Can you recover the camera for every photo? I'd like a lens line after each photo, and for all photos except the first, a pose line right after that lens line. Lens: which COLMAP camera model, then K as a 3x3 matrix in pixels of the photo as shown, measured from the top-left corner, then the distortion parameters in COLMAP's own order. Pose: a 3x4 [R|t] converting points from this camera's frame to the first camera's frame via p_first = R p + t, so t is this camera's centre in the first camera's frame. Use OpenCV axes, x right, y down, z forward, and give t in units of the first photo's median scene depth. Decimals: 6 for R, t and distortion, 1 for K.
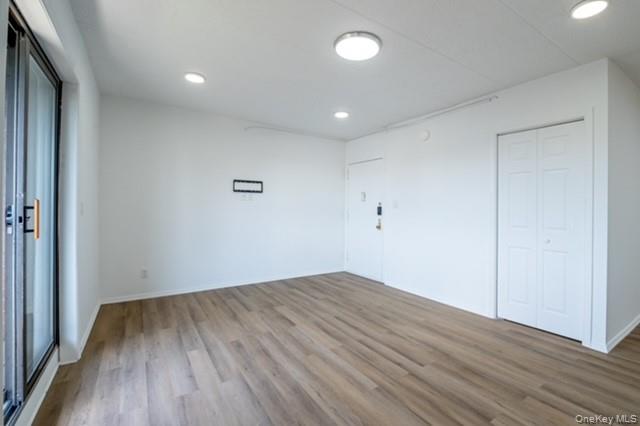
lens RADIAL K [[291.1, 0, 321.1], [0, 291.1, 205.8], [0, 0, 1]] dist [-0.016564, -0.000307]
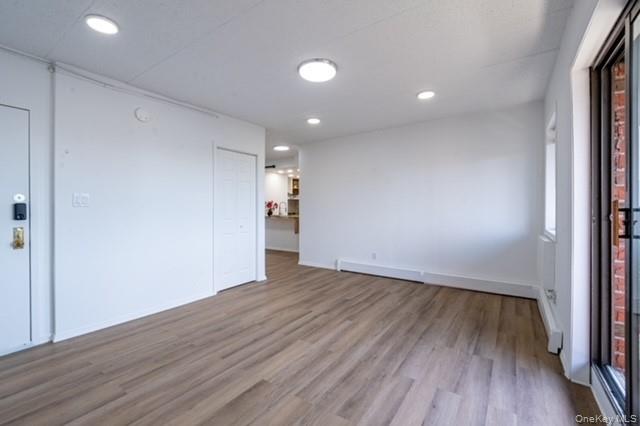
lens RADIAL K [[287.7, 0, 327.3], [0, 287.7, 197.5], [0, 0, 1]] dist [-0.001449, -0.000548]
pose [[-0.420224, 0.016881, 0.907264, -0.905187], [-0.006590, 0.999744, -0.021654, -0.000585], [-0.907397, -0.015078, -0.420005, 1.361260]]
